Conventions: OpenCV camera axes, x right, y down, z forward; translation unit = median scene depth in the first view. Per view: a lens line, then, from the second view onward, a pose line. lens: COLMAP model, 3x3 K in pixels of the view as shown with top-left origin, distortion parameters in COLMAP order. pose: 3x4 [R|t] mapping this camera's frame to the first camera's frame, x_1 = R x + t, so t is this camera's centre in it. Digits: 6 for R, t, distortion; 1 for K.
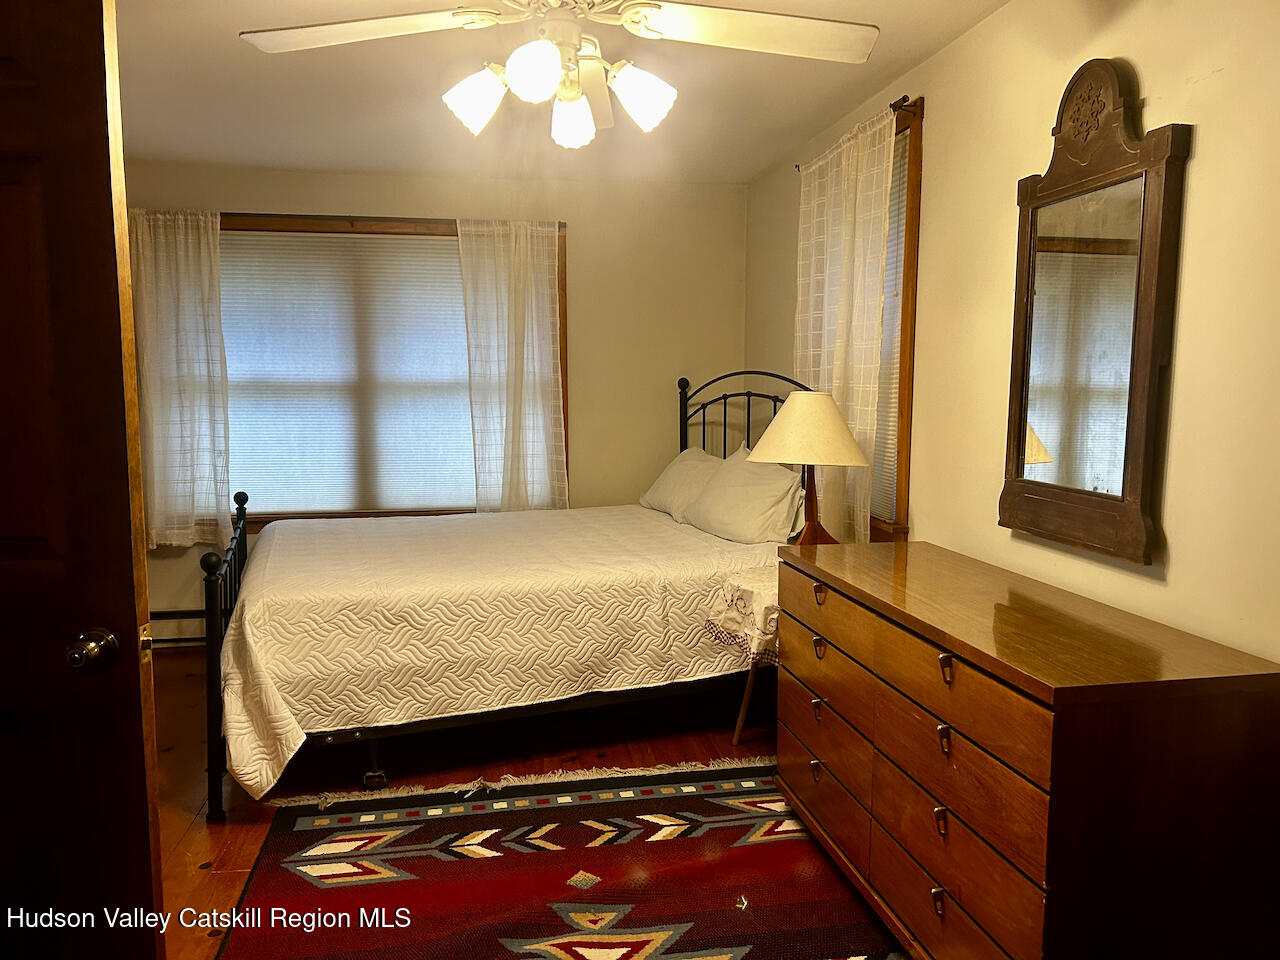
lens RADIAL K [[962.7, 0, 646.1], [0, 962.7, 477.8], [0, 0, 1]] dist [0.063076, -0.067049]
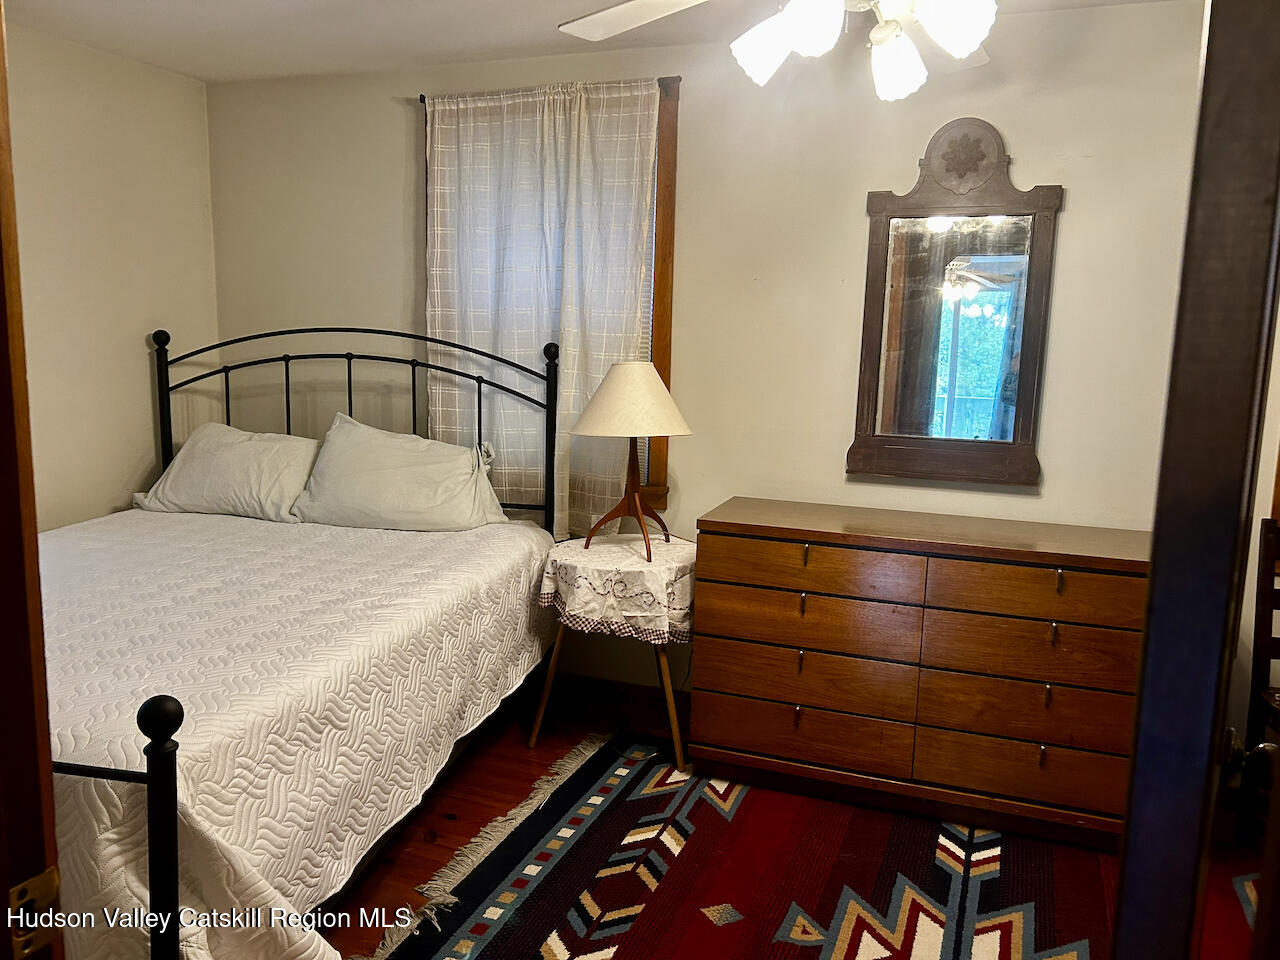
lens RADIAL K [[962.7, 0, 642.8], [0, 962.7, 485.5], [0, 0, 1]] dist [0.063076, -0.067049]
pose [[0.513021, -0.113746, 0.850806, -0.701864], [0.060675, 0.993507, 0.096238, -0.060069], [-0.856229, 0.002251, 0.516591, 0.510377]]
